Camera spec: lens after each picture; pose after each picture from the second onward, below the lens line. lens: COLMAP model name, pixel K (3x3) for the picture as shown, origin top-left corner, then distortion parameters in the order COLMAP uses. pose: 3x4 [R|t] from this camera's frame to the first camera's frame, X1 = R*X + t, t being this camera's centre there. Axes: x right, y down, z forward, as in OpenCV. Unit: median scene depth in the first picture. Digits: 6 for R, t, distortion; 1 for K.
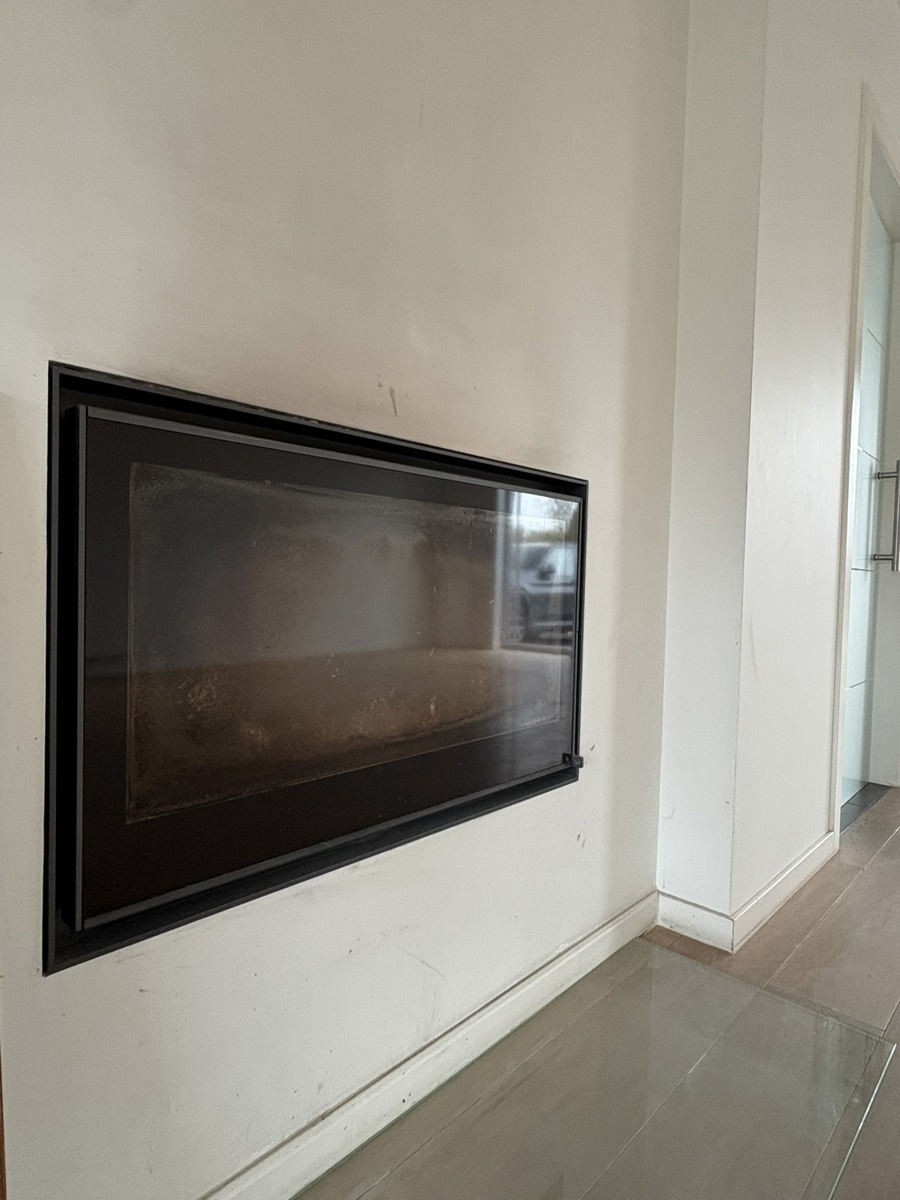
lens RADIAL K [[694.6, 0, 447.7], [0, 694.6, 599.6], [0, 0, 1]] dist [0.001609, 0.000047]
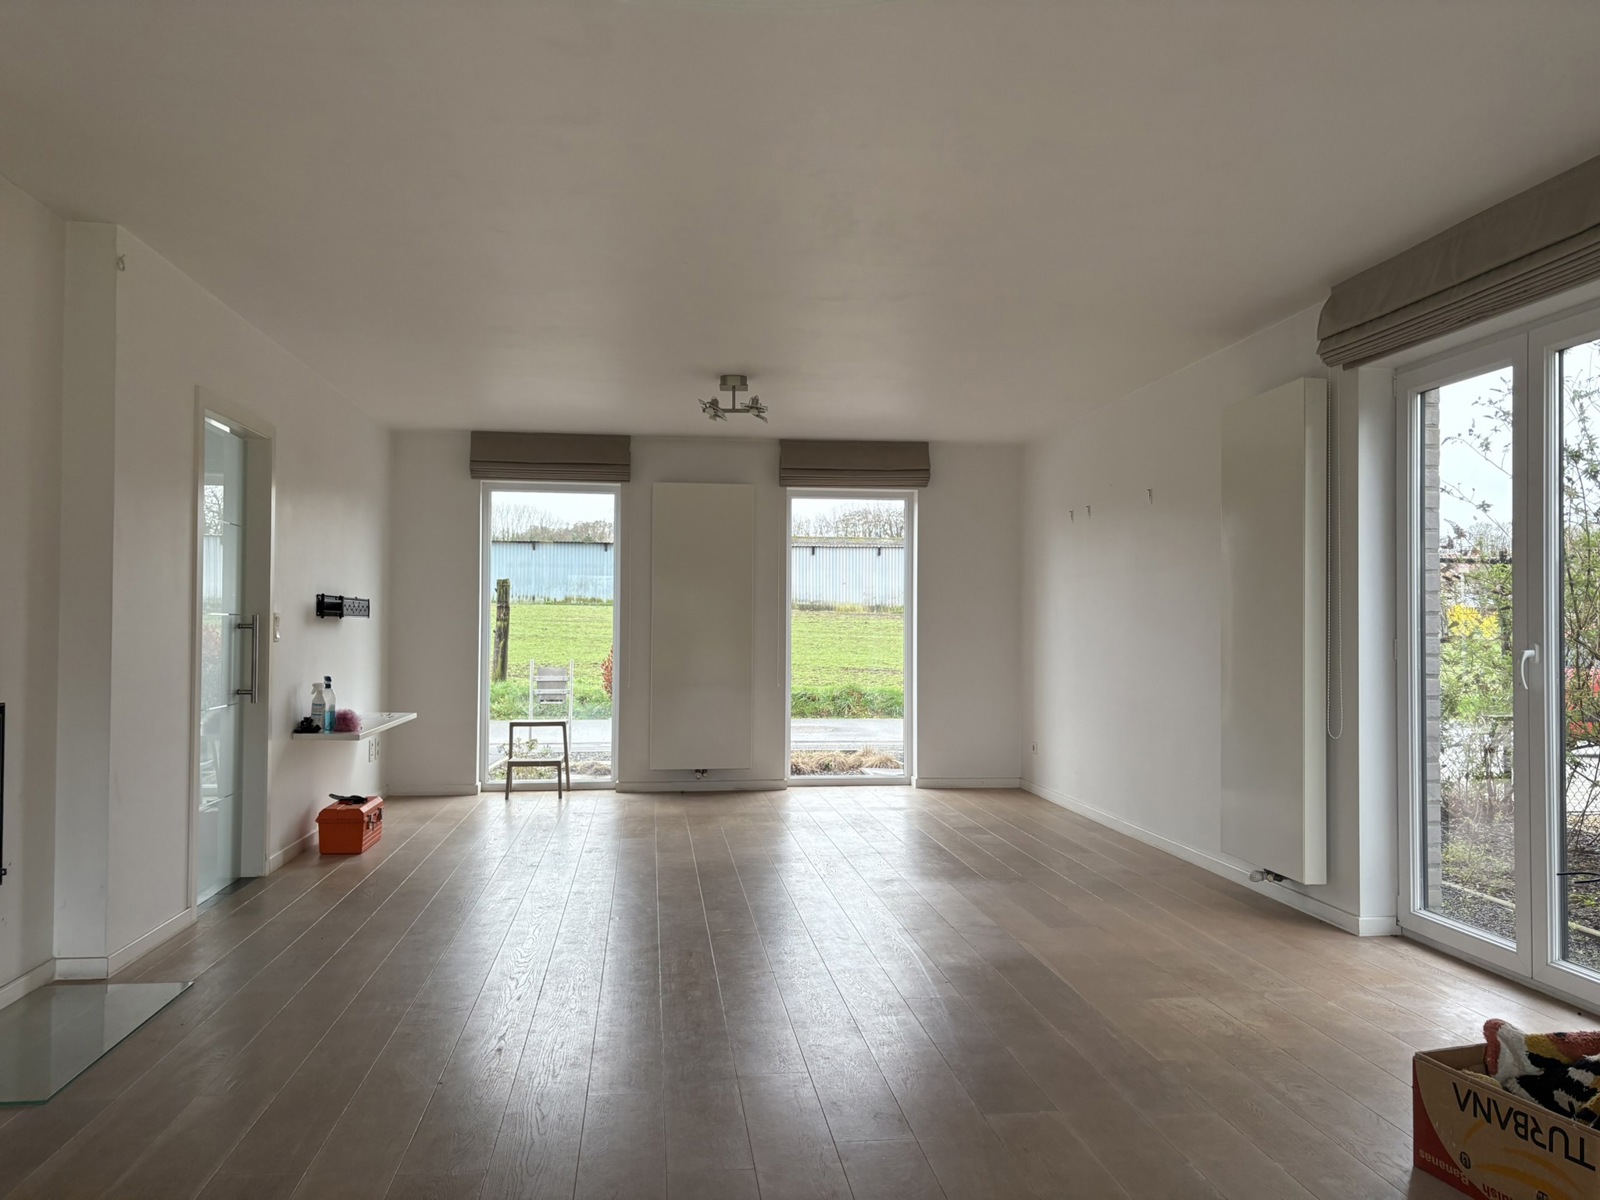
lens RADIAL K [[1210.1, 0, 798.0], [0, 1210.1, 600.1], [0, 0, 1]] dist [-0.008782, -0.004666]
pose [[0.644526, -0.007060, 0.764550, -0.579579], [0.037775, 0.999030, -0.022619, -0.211161], [-0.763649, 0.043460, 0.644168, -1.738500]]
